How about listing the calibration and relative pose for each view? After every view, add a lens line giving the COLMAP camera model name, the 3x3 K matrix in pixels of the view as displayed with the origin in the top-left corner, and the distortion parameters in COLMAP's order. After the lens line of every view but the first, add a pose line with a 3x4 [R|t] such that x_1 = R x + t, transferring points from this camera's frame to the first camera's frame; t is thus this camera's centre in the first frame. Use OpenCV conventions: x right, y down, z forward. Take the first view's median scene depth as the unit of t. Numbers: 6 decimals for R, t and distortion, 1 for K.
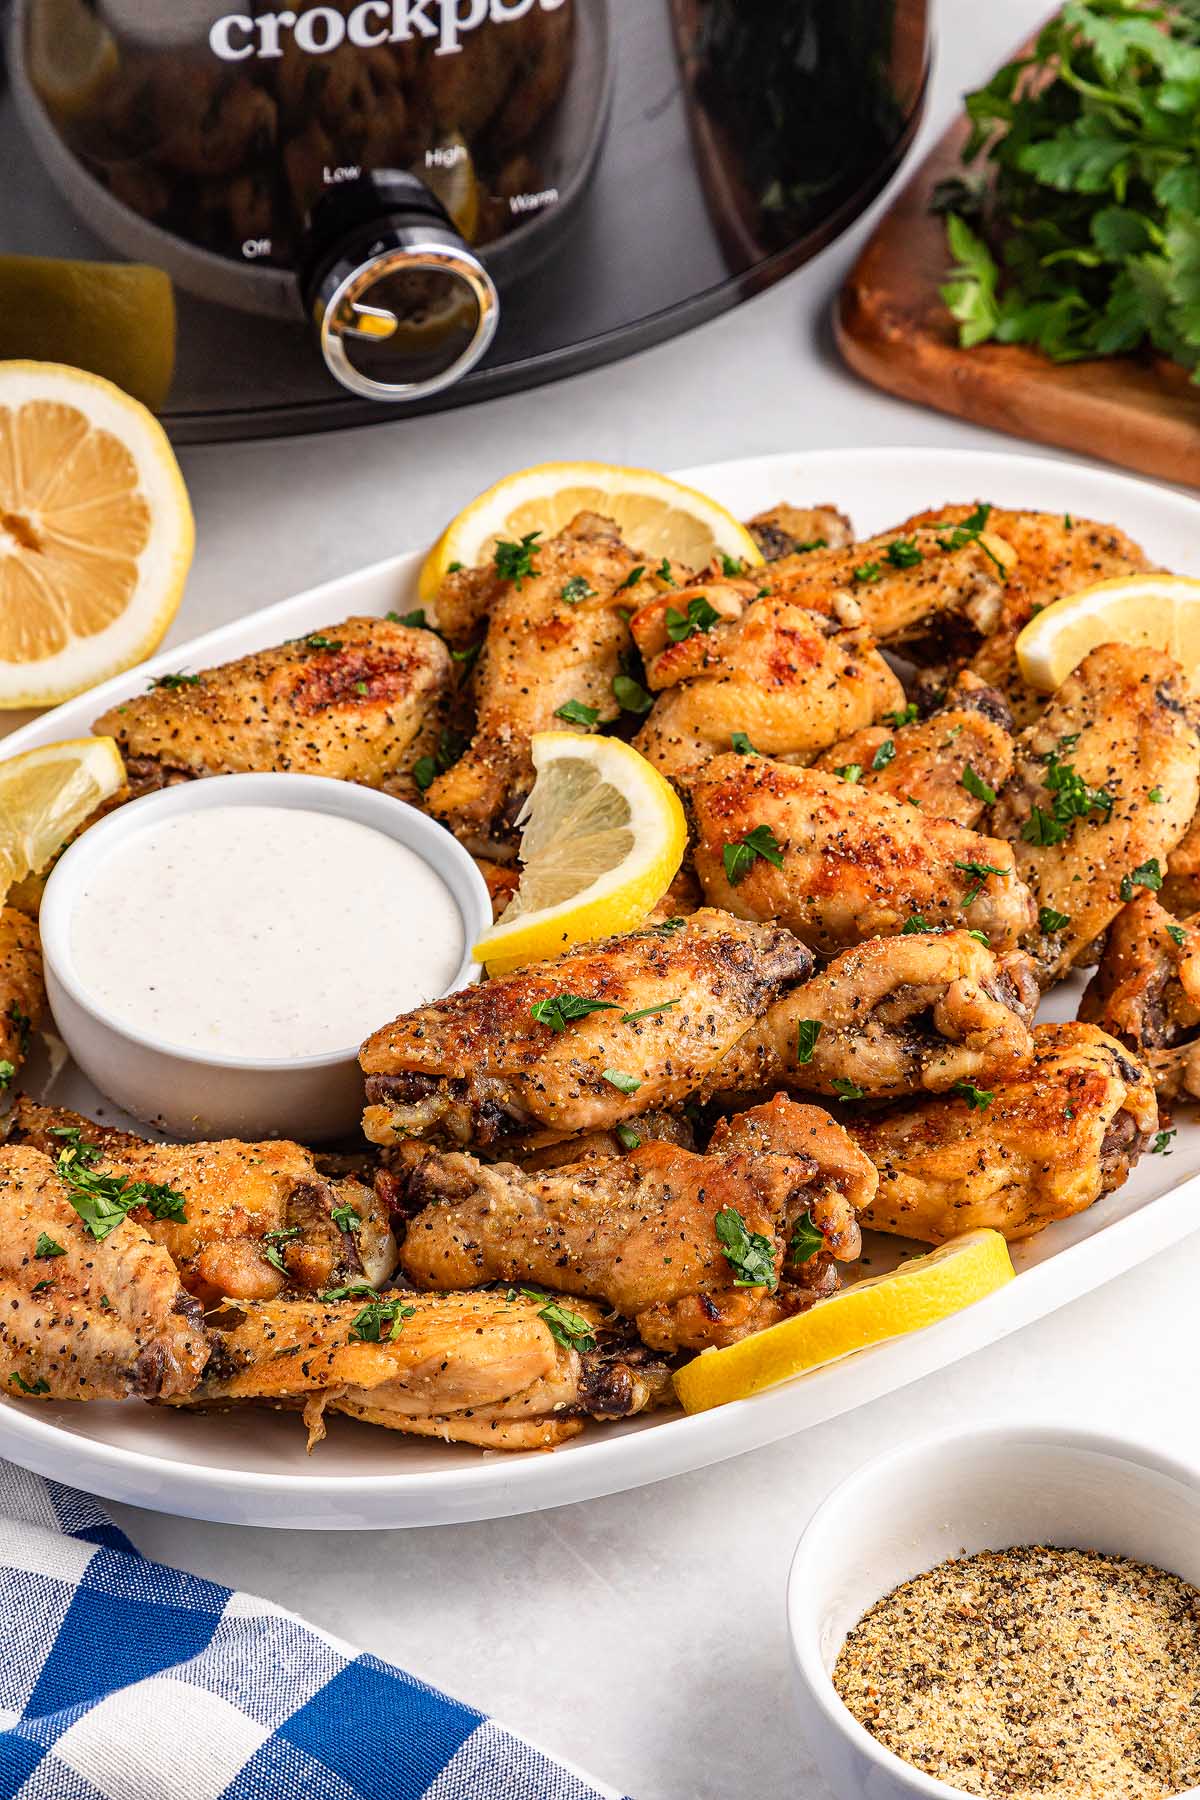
lens RADIAL K [[4654.9, 0, 604.0], [0, 4654.9, 938.0], [0, 0, 1]] dist [0.462053, -2.106061]
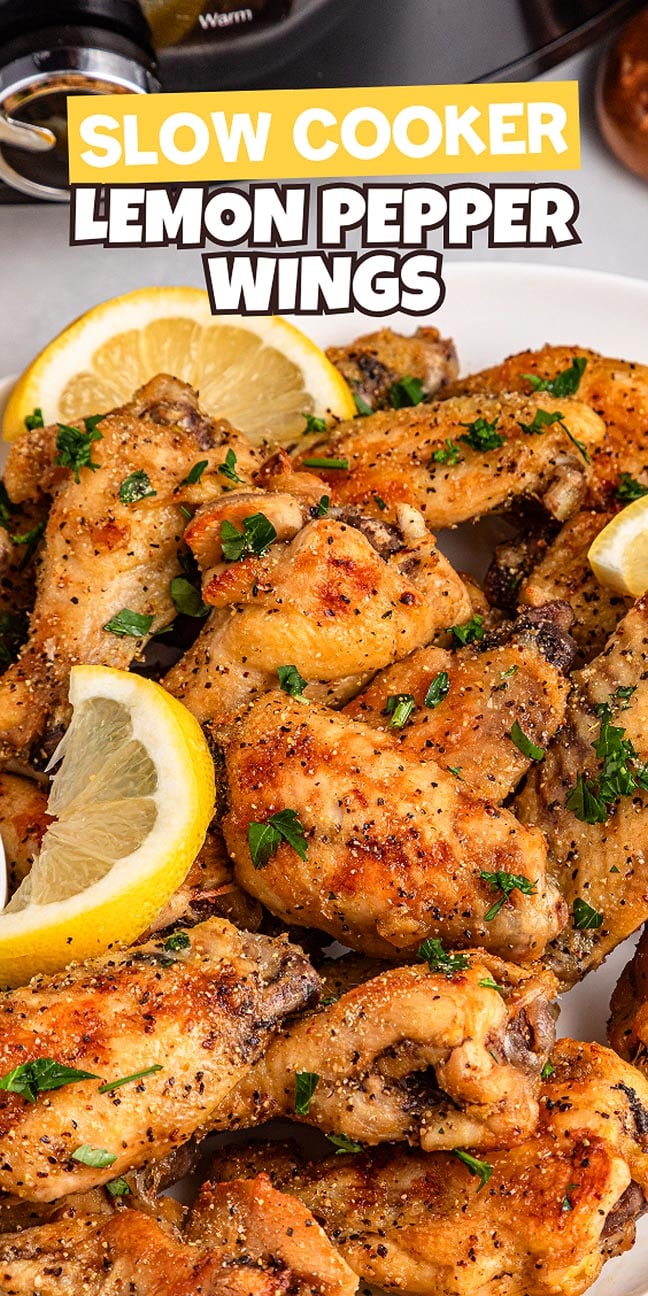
lens RADIAL K [[3299.6, 0, 387.2], [0, 3299.6, 648.1], [0, 0, 1]] dist [0.346519, 0.845028]
pose [[0.997625, 0.037965, -0.057467, 0.091515], [-0.023345, 0.971362, 0.236455, -0.216290], [0.064798, -0.234552, 0.969942, 0.345326]]
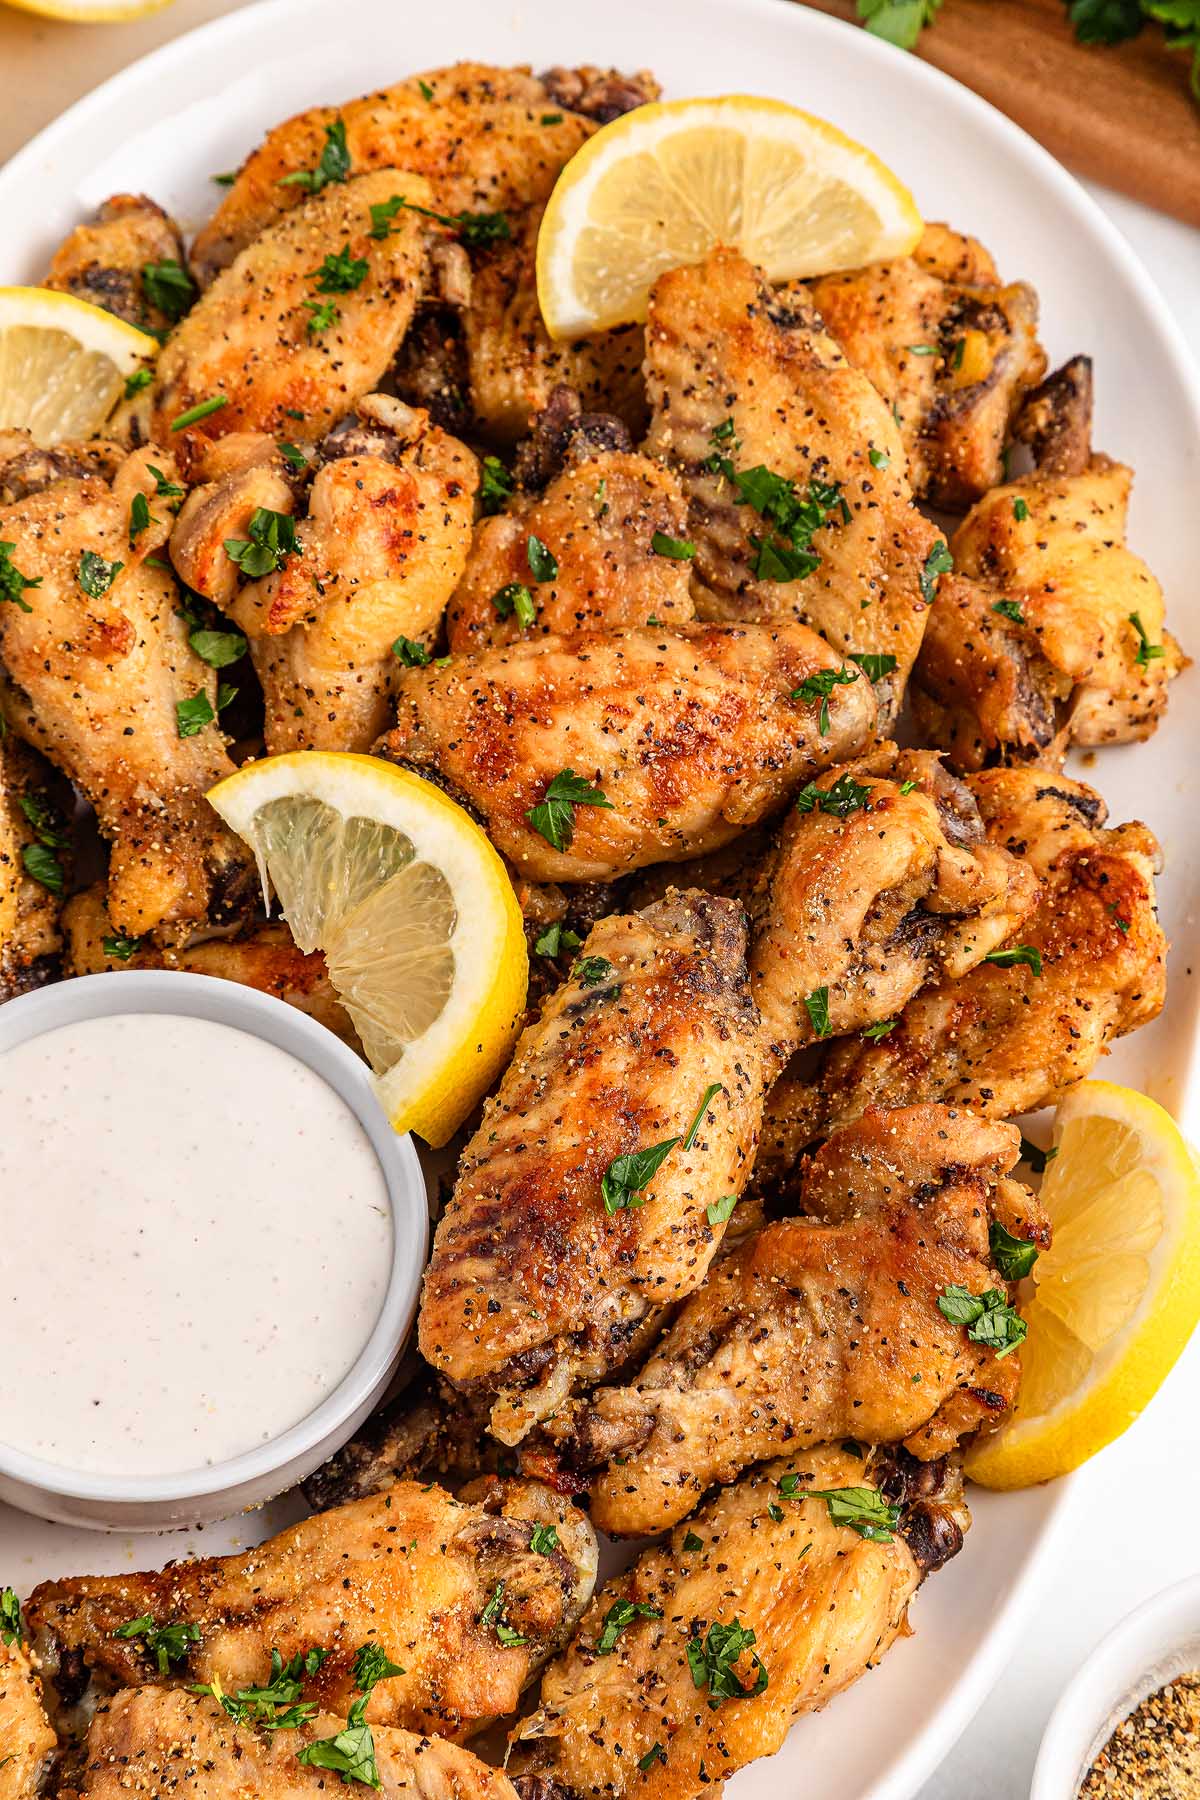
lens RADIAL K [[4654.9, 0, 604.0], [0, 4654.9, 938.0], [0, 0, 1]] dist [0.462053, -2.106061]
pose [[0.768981, -0.574751, 0.279875, -0.202923], [0.396256, 0.772099, 0.496834, -0.399722], [-0.501647, -0.271153, 0.821478, 0.317881]]
